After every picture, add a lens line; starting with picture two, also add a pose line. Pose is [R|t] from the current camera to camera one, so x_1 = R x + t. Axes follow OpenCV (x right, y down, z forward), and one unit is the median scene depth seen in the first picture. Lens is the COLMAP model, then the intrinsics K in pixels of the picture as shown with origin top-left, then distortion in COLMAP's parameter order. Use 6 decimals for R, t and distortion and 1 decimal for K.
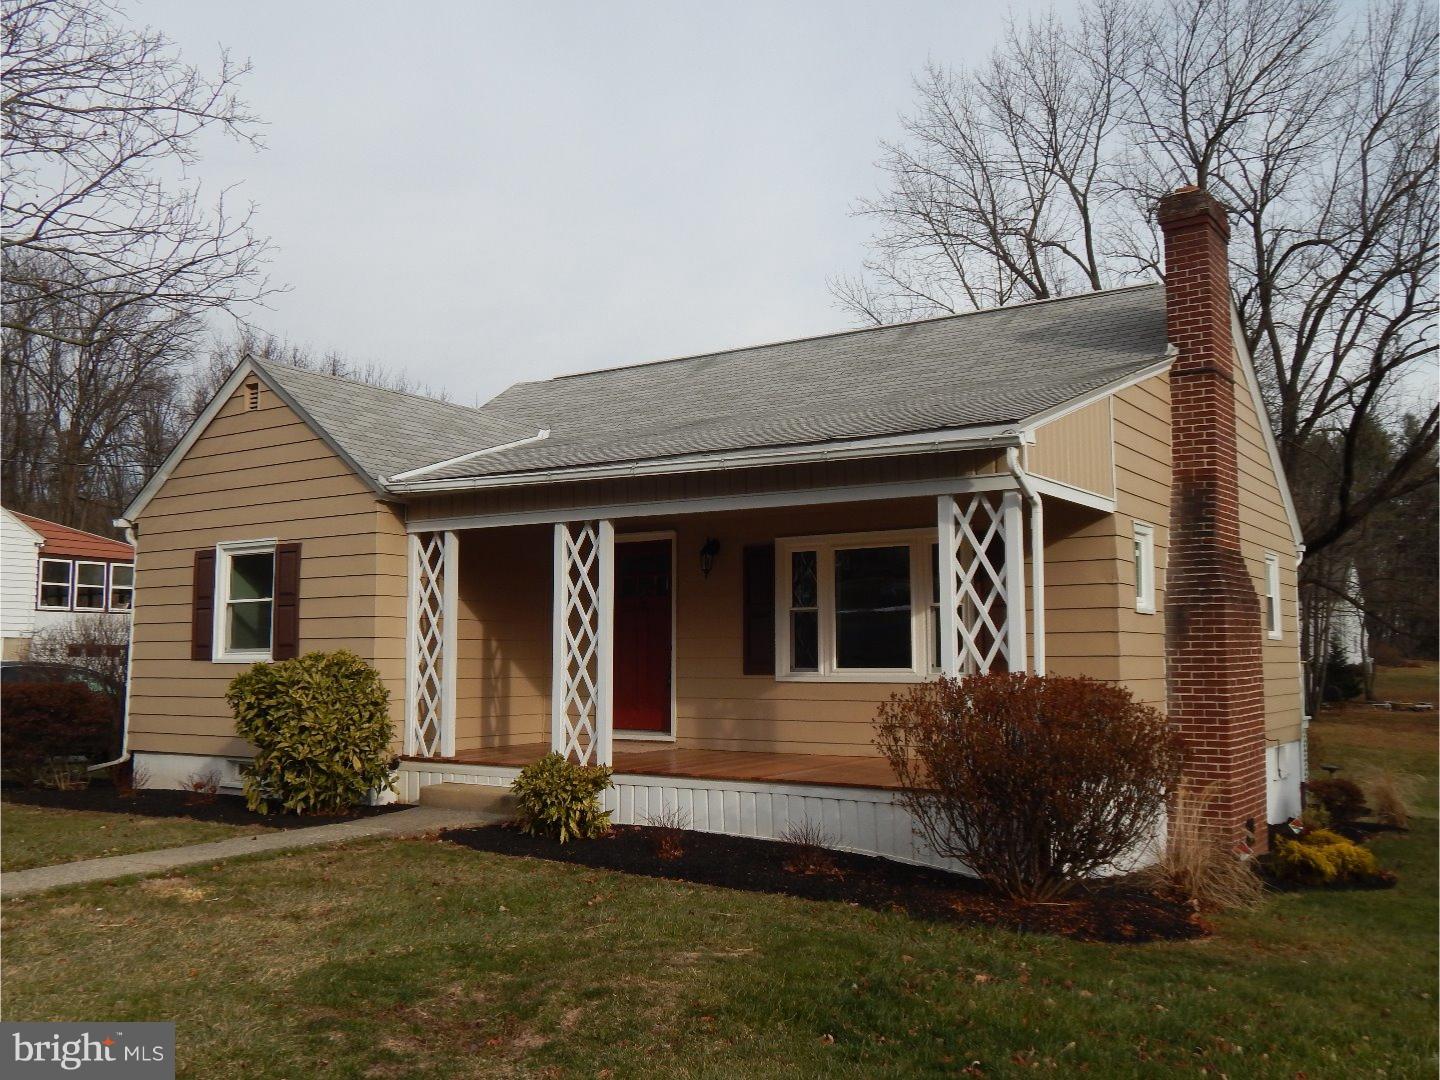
lens RADIAL K [[1295.0, 0, 720.0], [0, 1295.0, 540.0], [0, 0, 1]] dist [-0.002812, -0.009935]
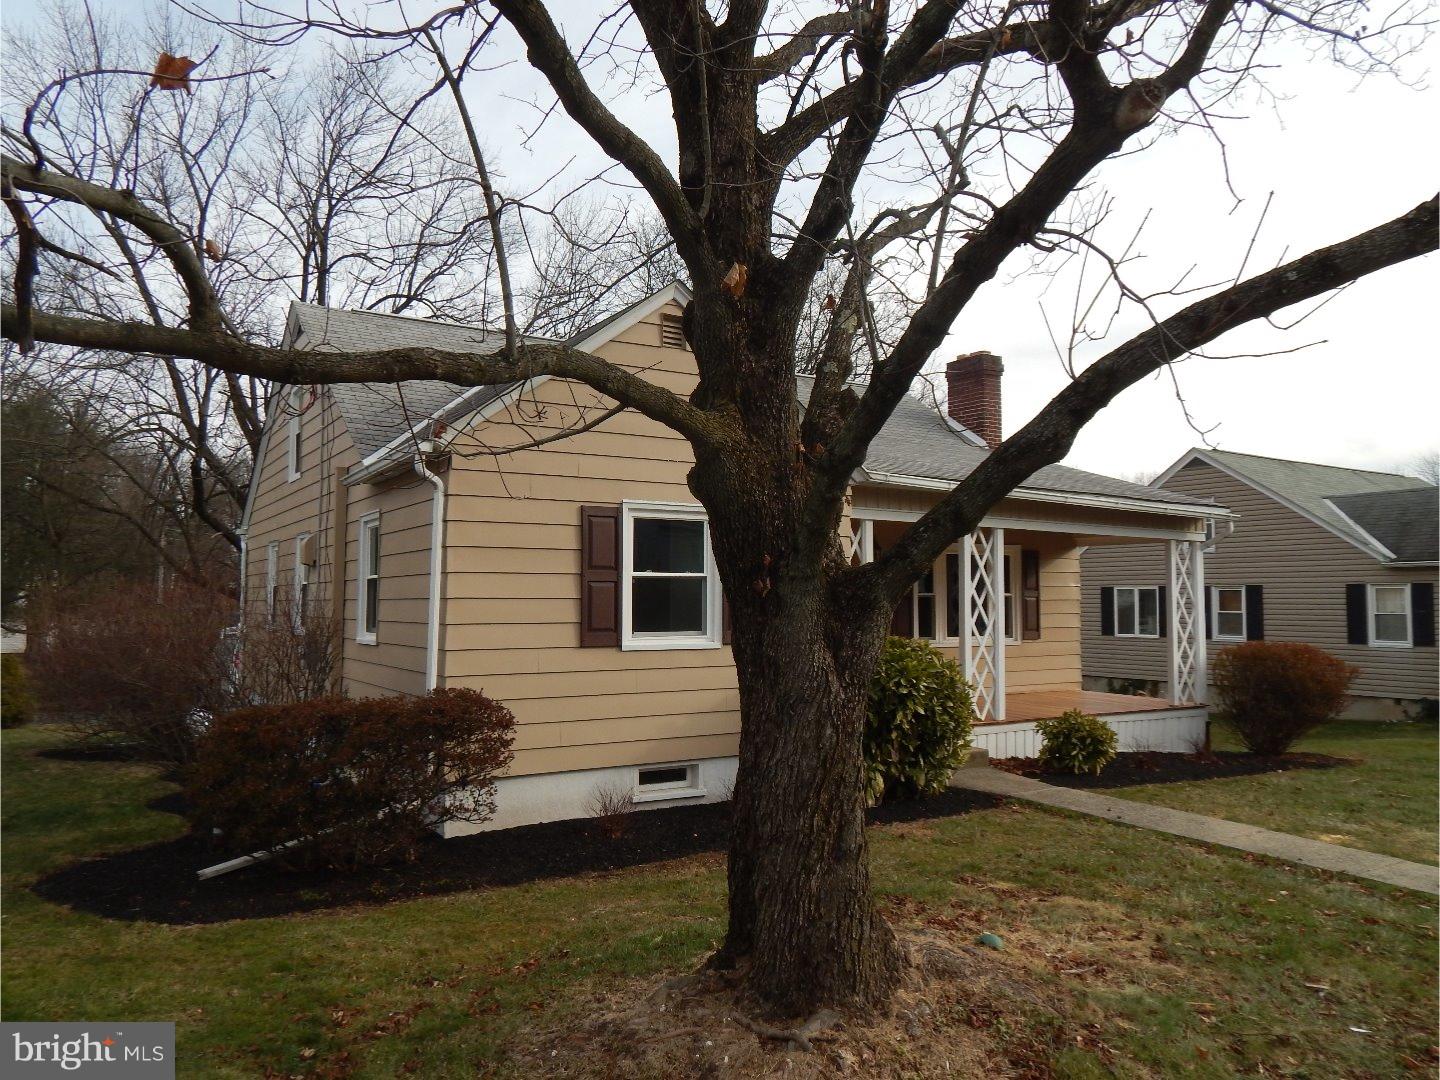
lens RADIAL K [[1040.4, 0, 720.0], [0, 1040.4, 540.0], [0, 0, 1]] dist [0.006002, 0.001767]
pose [[0.408873, 0.056369, 0.910849, -1.040204], [-0.087466, 0.995916, -0.022371, 0.039407], [-0.908390, -0.070521, 0.412133, 0.748889]]
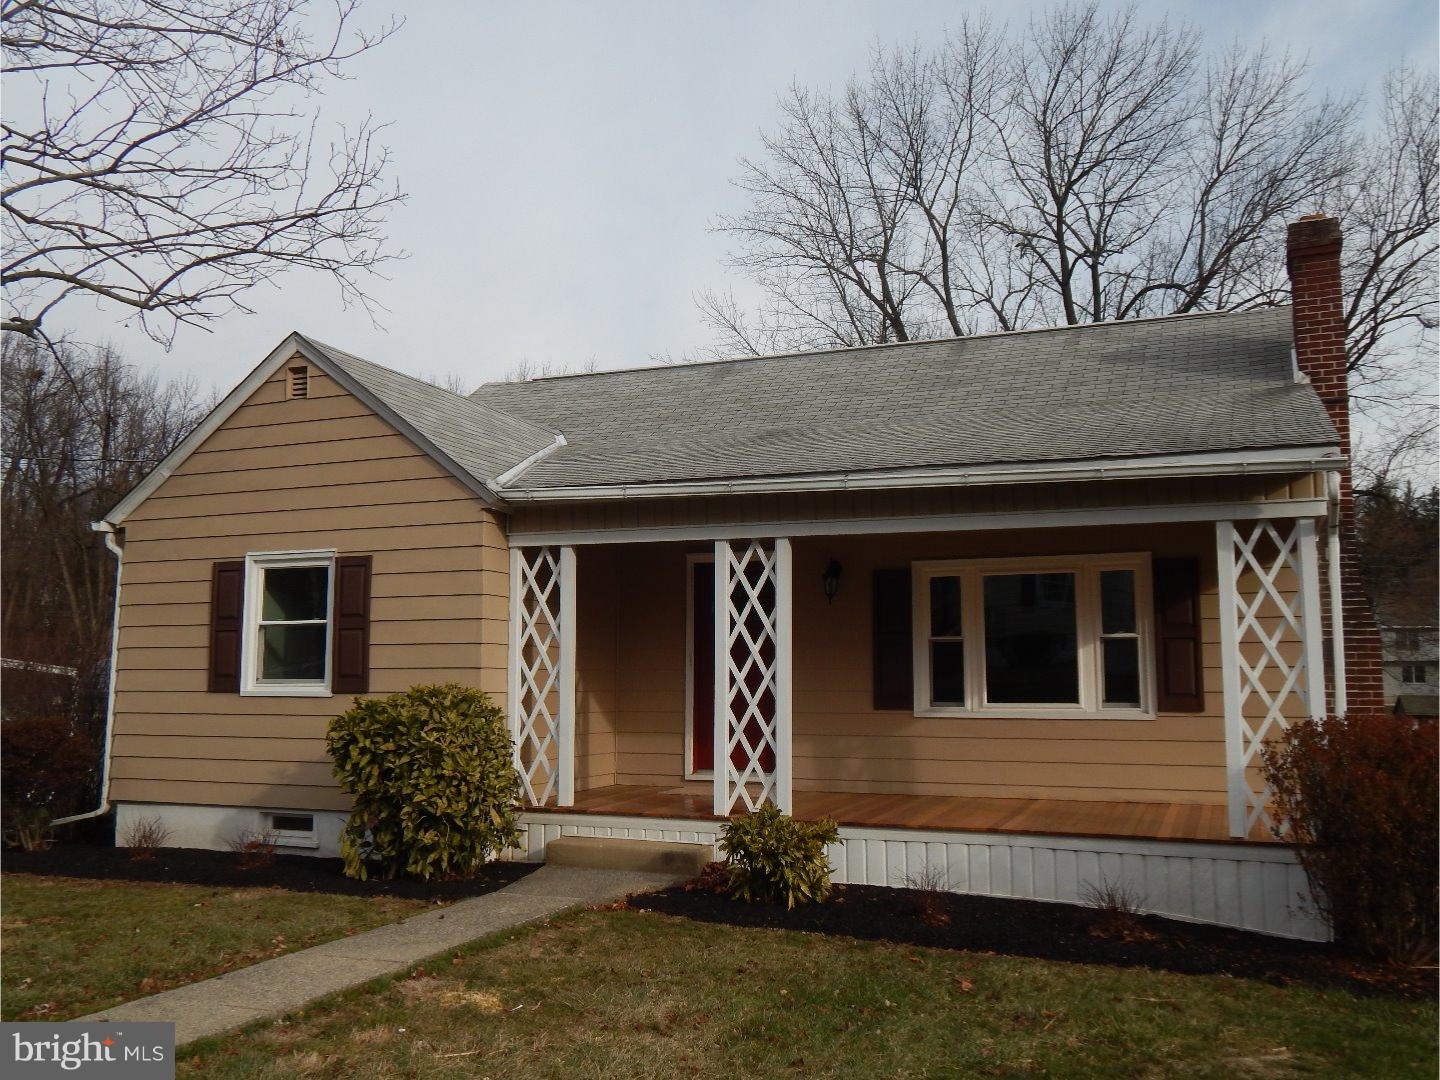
lens RADIAL K [[1295.0, 0, 720.0], [0, 1295.0, 540.0], [0, 0, 1]] dist [-0.002812, -0.009935]
pose [[0.980355, 0.023276, 0.195861, -0.277034], [-0.020474, 0.999657, -0.016317, 0.001247], [-0.196174, 0.011987, 0.980496, 0.124356]]
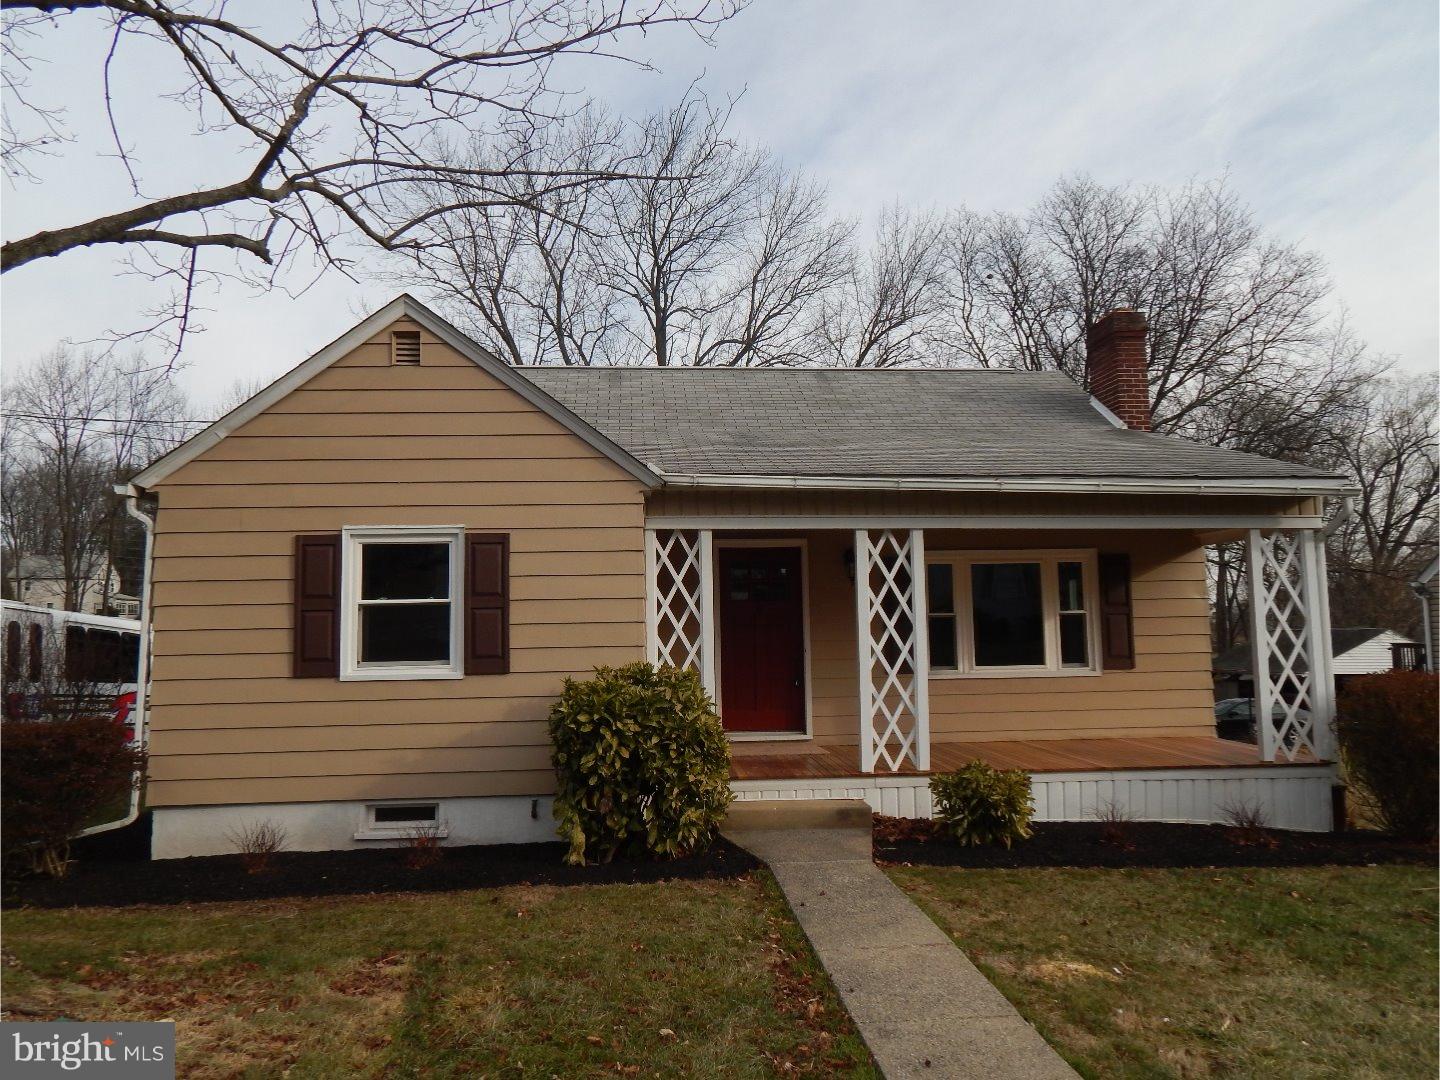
lens RADIAL K [[1040.4, 0, 720.0], [0, 1040.4, 540.0], [0, 0, 1]] dist [0.006002, 0.001767]
pose [[0.783346, 0.047073, 0.619801, -0.659290], [-0.042328, 0.998853, -0.022364, 0.016356], [-0.620143, -0.008717, 0.784440, 0.405126]]
